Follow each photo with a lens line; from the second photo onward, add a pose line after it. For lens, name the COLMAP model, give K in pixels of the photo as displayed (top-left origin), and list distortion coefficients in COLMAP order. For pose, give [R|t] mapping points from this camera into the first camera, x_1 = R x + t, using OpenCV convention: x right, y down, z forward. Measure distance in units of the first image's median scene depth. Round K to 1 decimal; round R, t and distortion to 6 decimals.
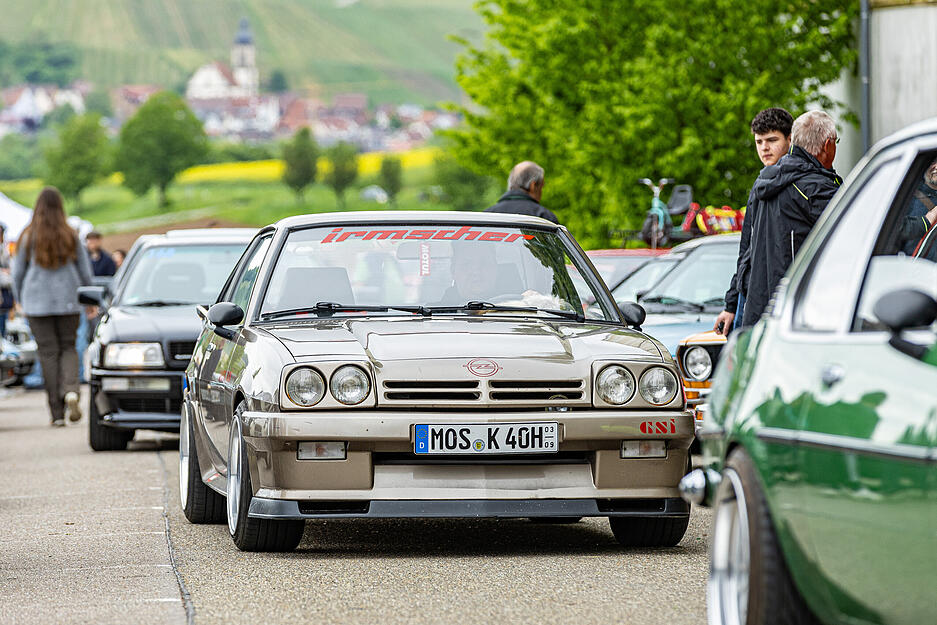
lens RADIAL K [[3533.0, 0, 468.7], [0, 3533.0, 312.4], [0, 0, 1]] dist [0.052557, 0.000000]
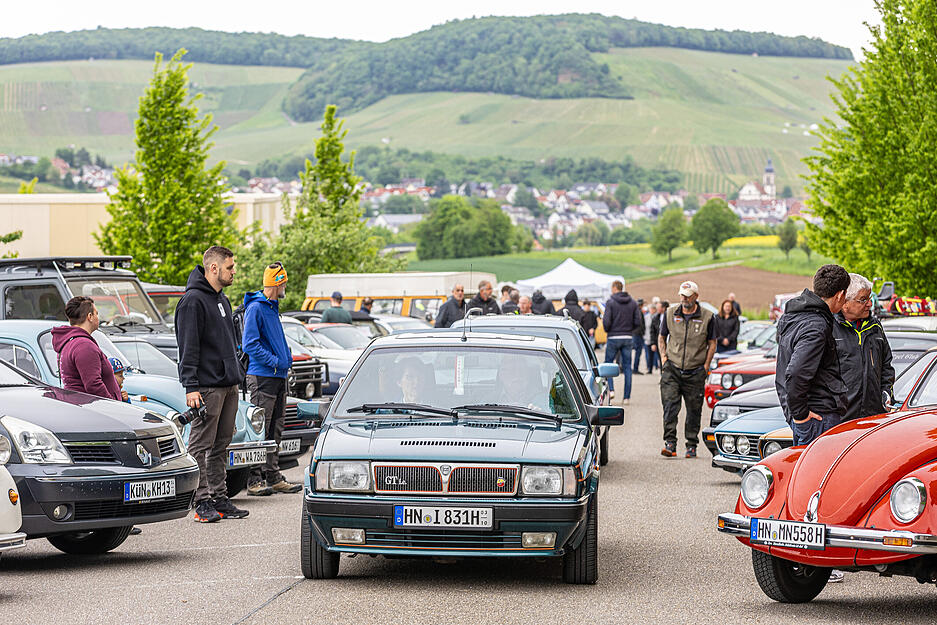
lens RADIAL K [[3081.6, 0, 468.3], [0, 3081.6, 312.6], [0, 0, 1]] dist [0.214096, 0.000000]
pose [[0.999811, 0.018319, -0.006500, -0.142718], [-0.018583, 0.998894, -0.043182, 0.049475], [0.005701, 0.043295, 0.999046, -0.437223]]
